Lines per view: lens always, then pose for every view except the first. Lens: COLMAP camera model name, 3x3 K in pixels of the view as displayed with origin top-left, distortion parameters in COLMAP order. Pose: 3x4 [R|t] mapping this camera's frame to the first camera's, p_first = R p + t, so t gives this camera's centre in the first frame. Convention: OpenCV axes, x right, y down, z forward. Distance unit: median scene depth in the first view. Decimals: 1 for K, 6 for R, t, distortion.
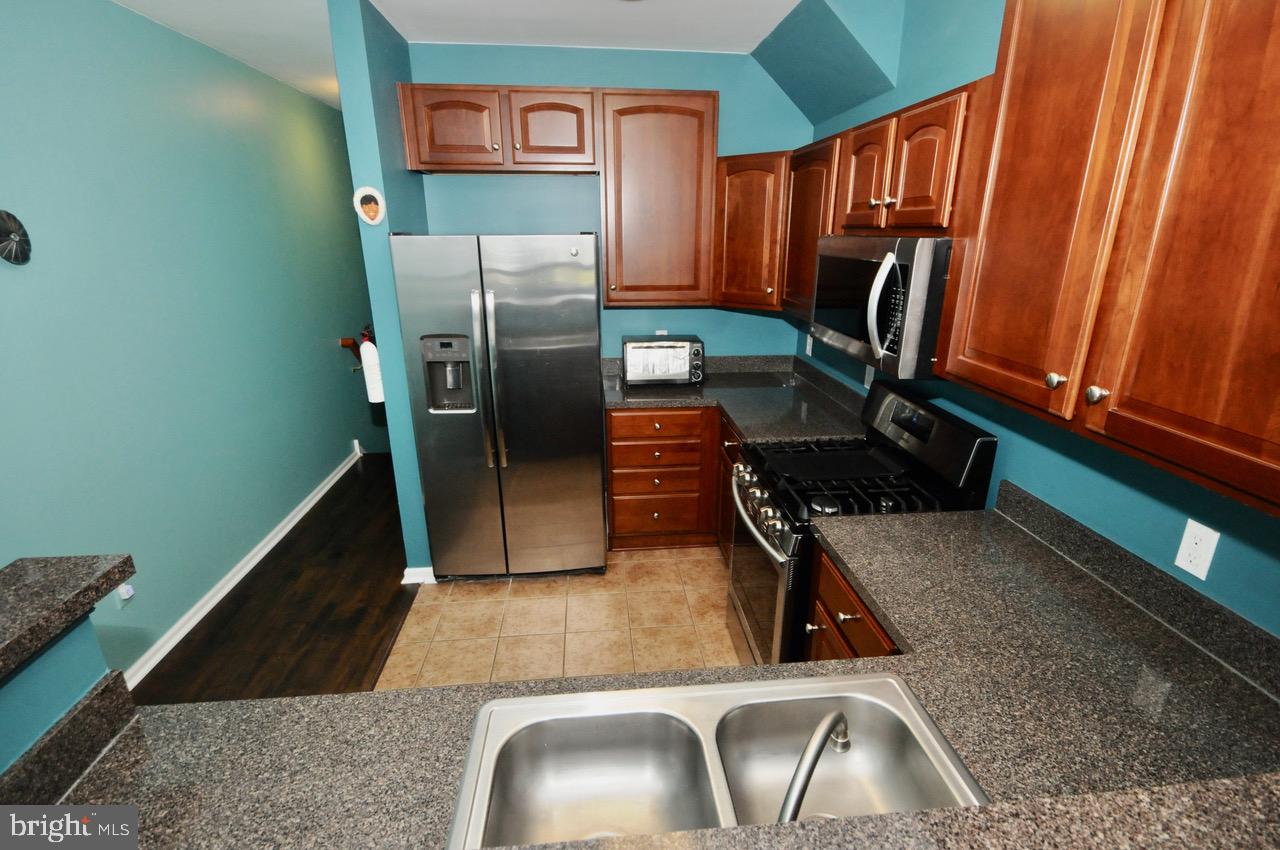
lens RADIAL K [[582.3, 0, 640.0], [0, 582.3, 425.0], [0, 0, 1]] dist [-0.000547, -0.007780]
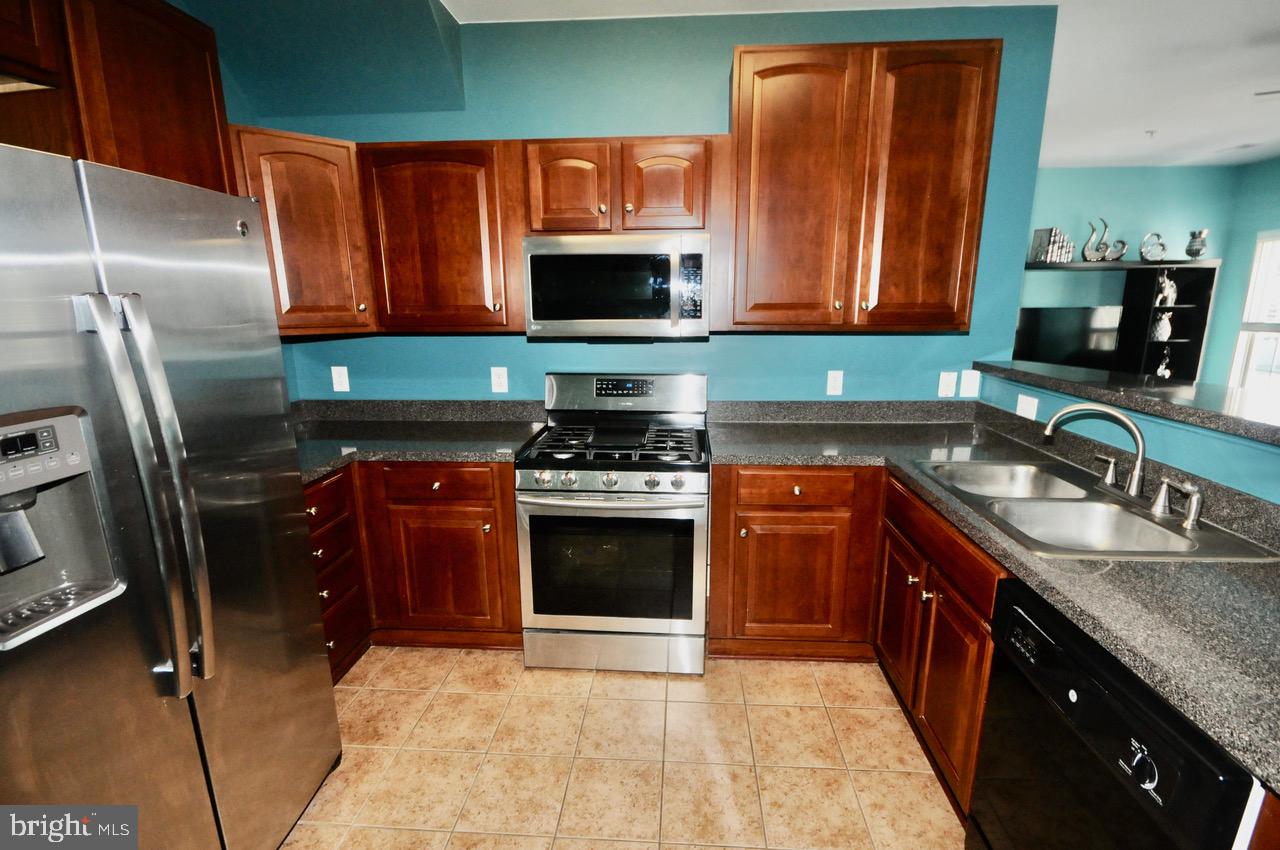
lens RADIAL K [[582.3, 0, 640.0], [0, 582.3, 425.0], [0, 0, 1]] dist [-0.000547, -0.007780]
pose [[0.195504, -0.209816, 0.957996, -1.099398], [0.306615, 0.940953, 0.143511, -0.148508], [-0.931539, 0.265679, 0.248292, 1.009192]]
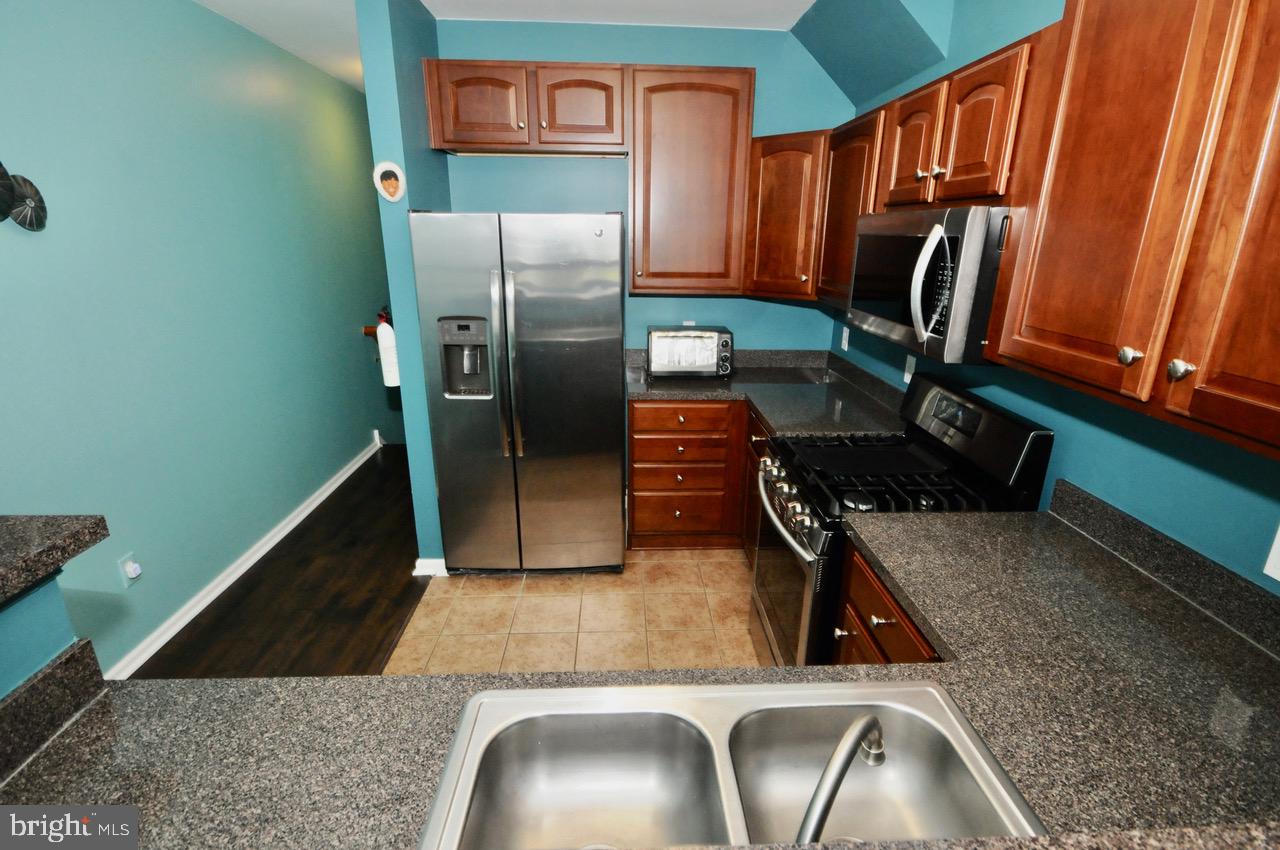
lens RADIAL K [[593.8, 0, 641.5], [0, 593.8, 424.1], [0, 0, 1]] dist [0.002896, -0.009869]
pose [[0.998673, 0.027081, -0.043794, 0.015719], [-0.027441, 0.999594, -0.007659, 0.040455], [0.043569, 0.008851, 0.999011, 0.057505]]
